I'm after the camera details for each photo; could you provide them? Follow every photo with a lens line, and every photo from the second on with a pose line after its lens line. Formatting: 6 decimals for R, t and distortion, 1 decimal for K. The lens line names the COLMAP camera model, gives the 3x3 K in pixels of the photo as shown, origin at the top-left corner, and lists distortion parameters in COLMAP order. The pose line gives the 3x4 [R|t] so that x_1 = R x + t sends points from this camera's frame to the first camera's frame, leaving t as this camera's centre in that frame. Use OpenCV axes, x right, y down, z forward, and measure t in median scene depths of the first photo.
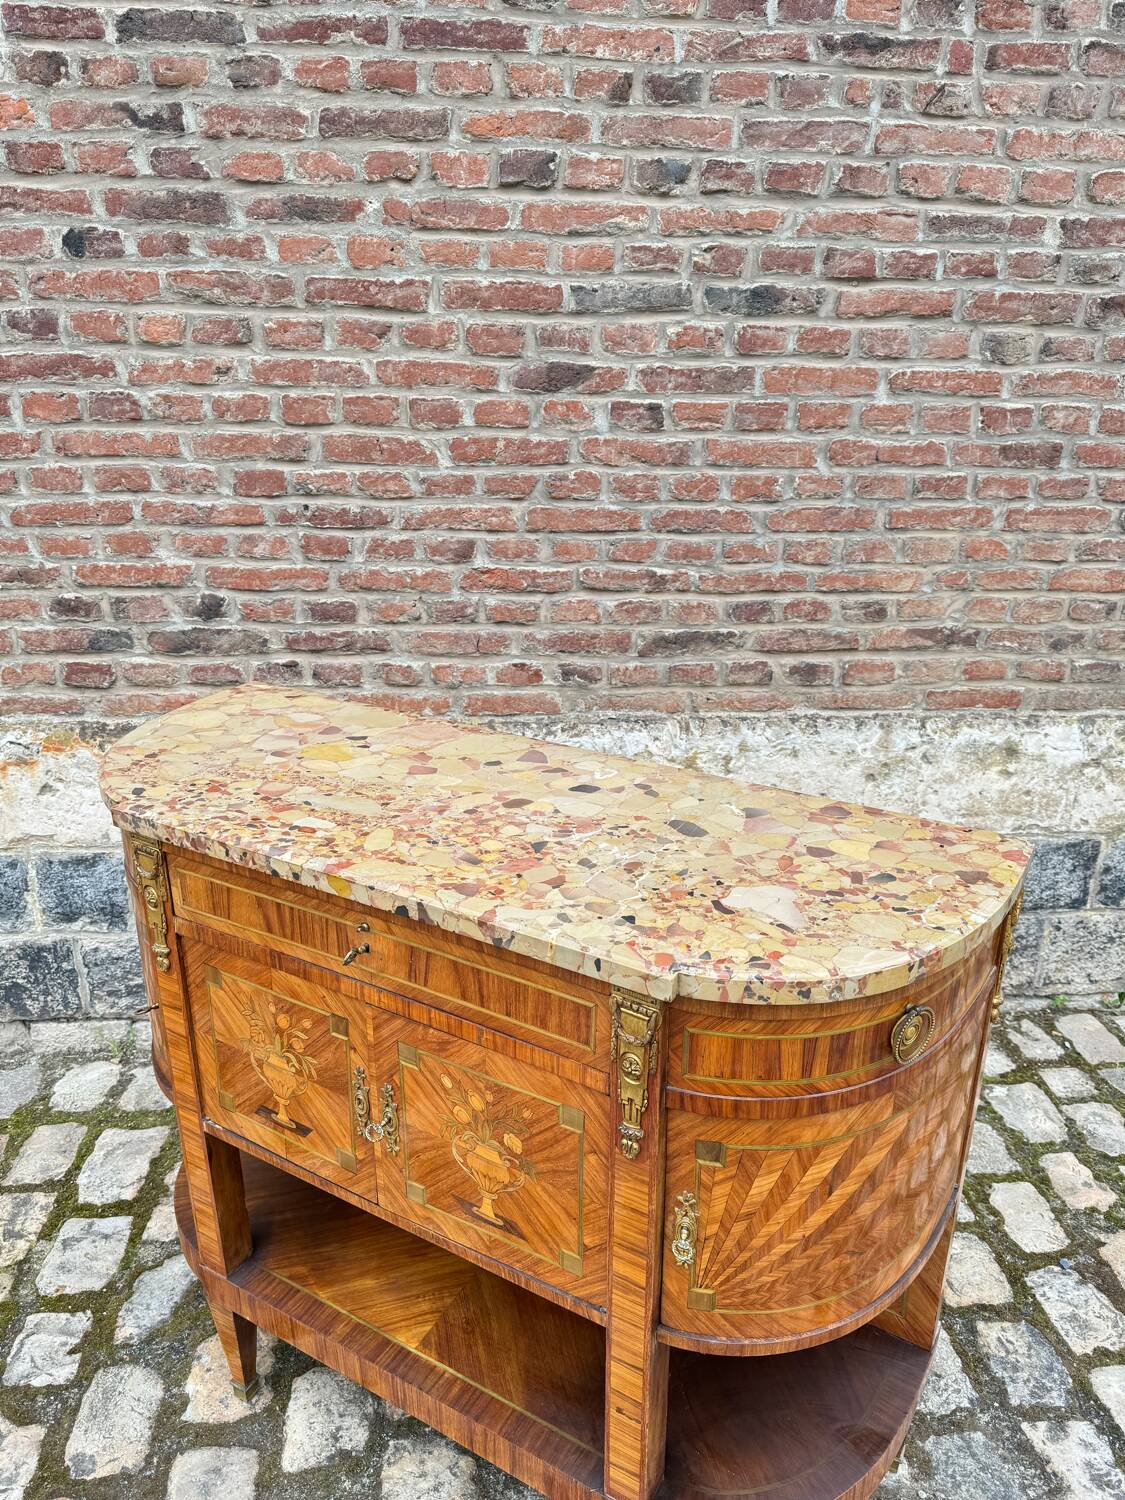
lens RADIAL K [[1056.4, 0, 561.3], [0, 1056.4, 751.6], [0, 0, 1]] dist [-0.002010, -0.017551]
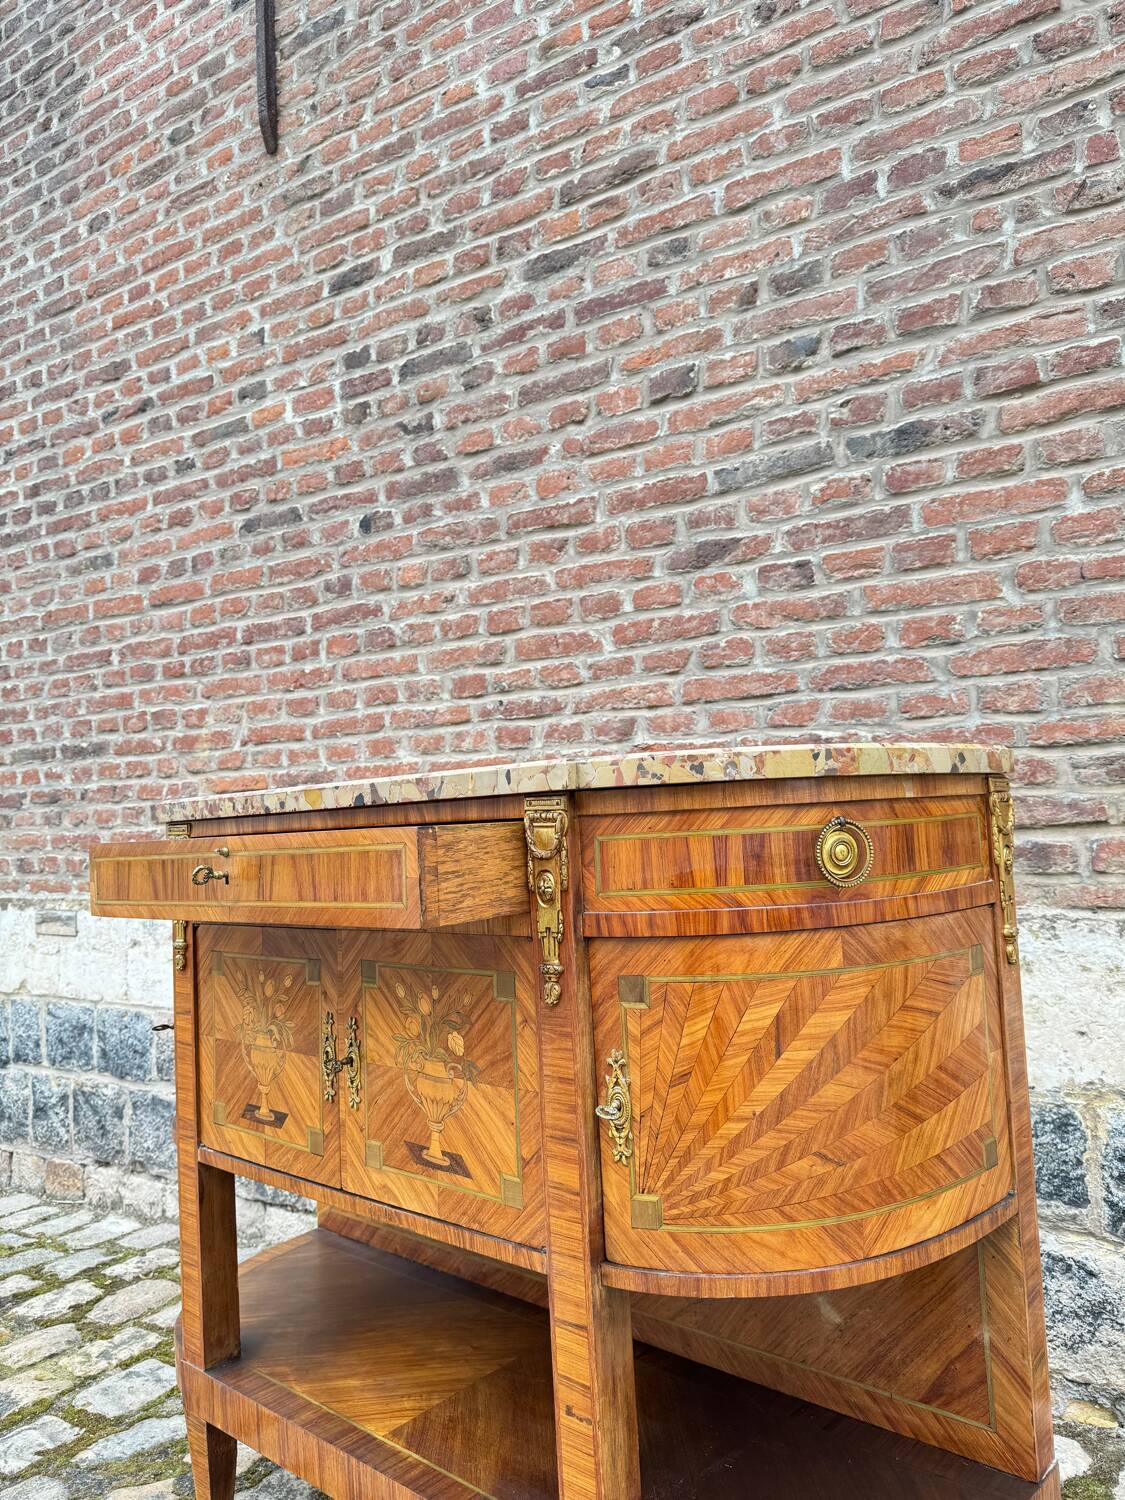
lens RADIAL K [[1056.4, 0, 558.5], [0, 1056.4, 754.1], [0, 0, 1]] dist [-0.002010, -0.017551]
pose [[0.810552, -0.083430, -0.579694, 0.465532], [-0.164305, 0.917659, -0.361808, 0.217463], [0.562147, 0.388511, 0.730102, 0.267047]]
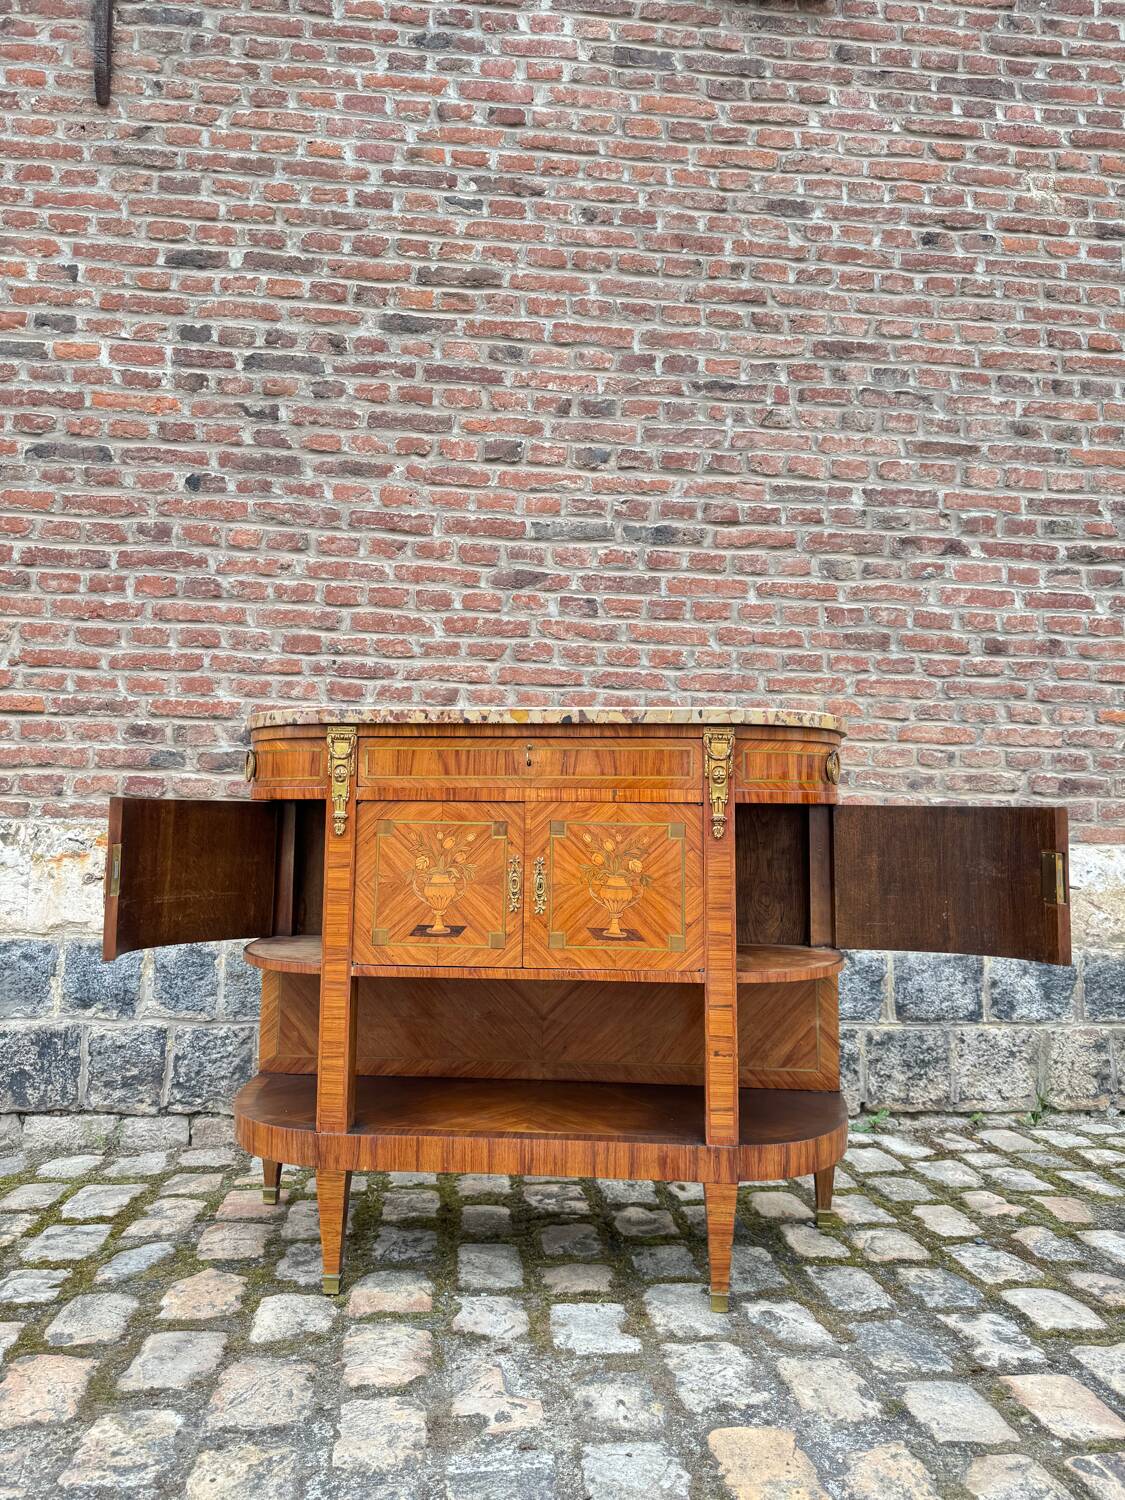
lens RADIAL K [[1056.4, 0, 560.8], [0, 1056.4, 737.3], [0, 0, 1]] dist [-0.002010, -0.017551]
pose [[0.999652, 0.006837, 0.025481, 0.014875], [0.004808, 0.902455, -0.430757, 0.458239], [-0.025941, 0.430729, 0.902108, -0.184279]]
